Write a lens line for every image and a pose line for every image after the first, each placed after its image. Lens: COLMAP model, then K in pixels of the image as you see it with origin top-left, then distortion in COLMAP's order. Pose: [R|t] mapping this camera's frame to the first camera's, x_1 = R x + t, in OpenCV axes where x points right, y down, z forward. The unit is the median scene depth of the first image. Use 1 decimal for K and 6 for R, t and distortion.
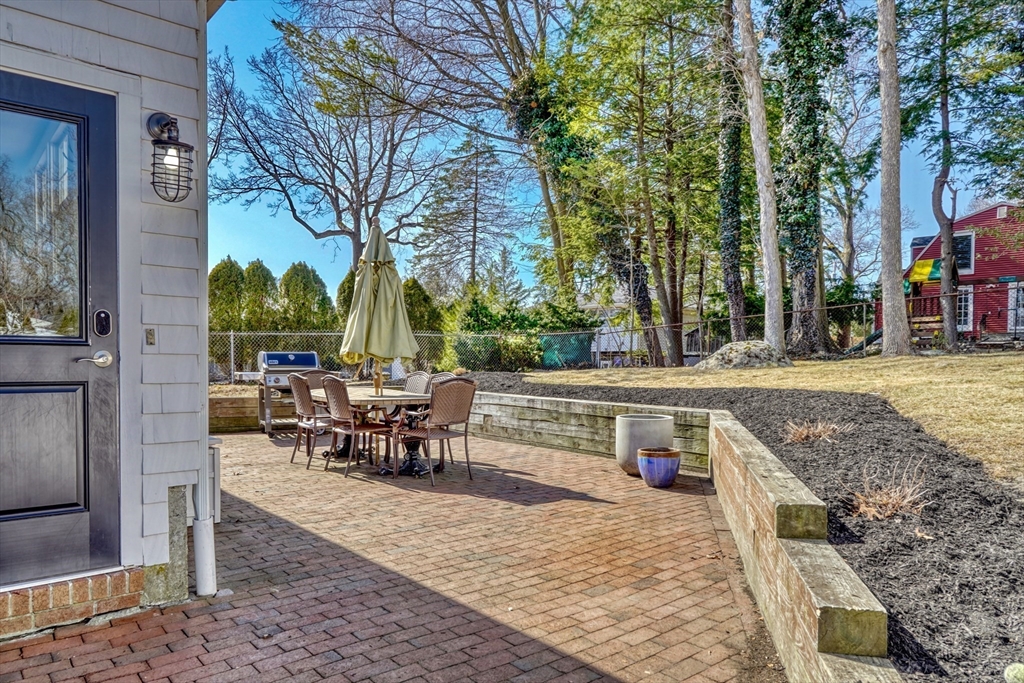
lens RADIAL K [[677.0, 0, 542.9], [0, 677.0, 374.0], [0, 0, 1]] dist [-0.000315, -0.000371]
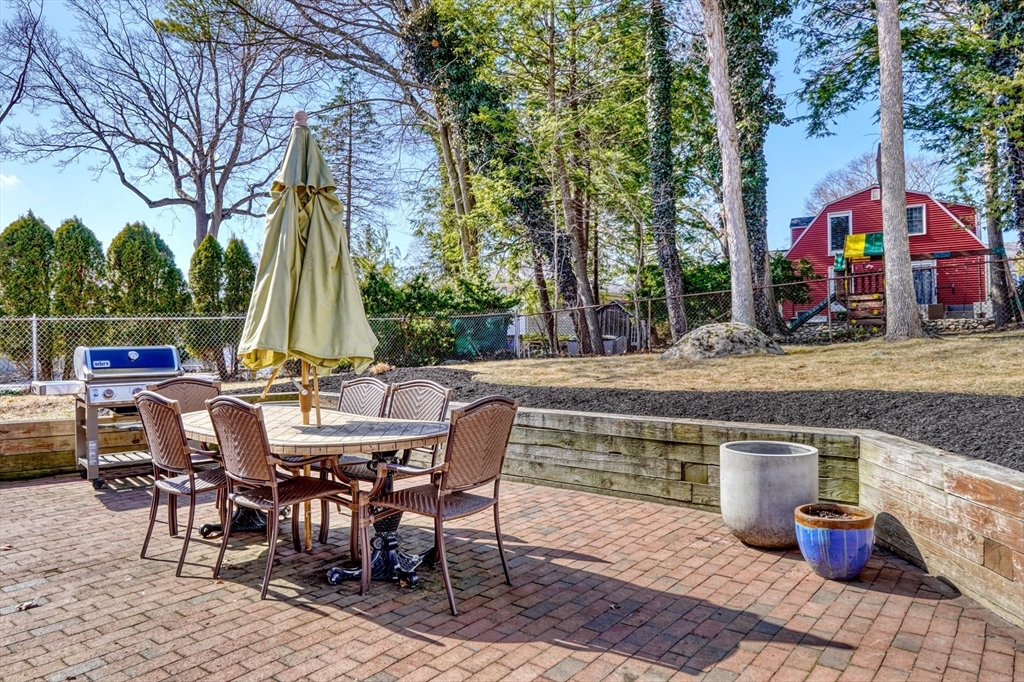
lens RADIAL K [[677.0, 0, 509.8], [0, 677.0, 339.0], [0, 0, 1]] dist [-0.000315, -0.000371]
pose [[0.985220, -0.013201, 0.170782, -0.078265], [0.017807, 0.999517, -0.025467, -0.010144], [-0.170364, 0.028131, 0.984980, 0.187820]]
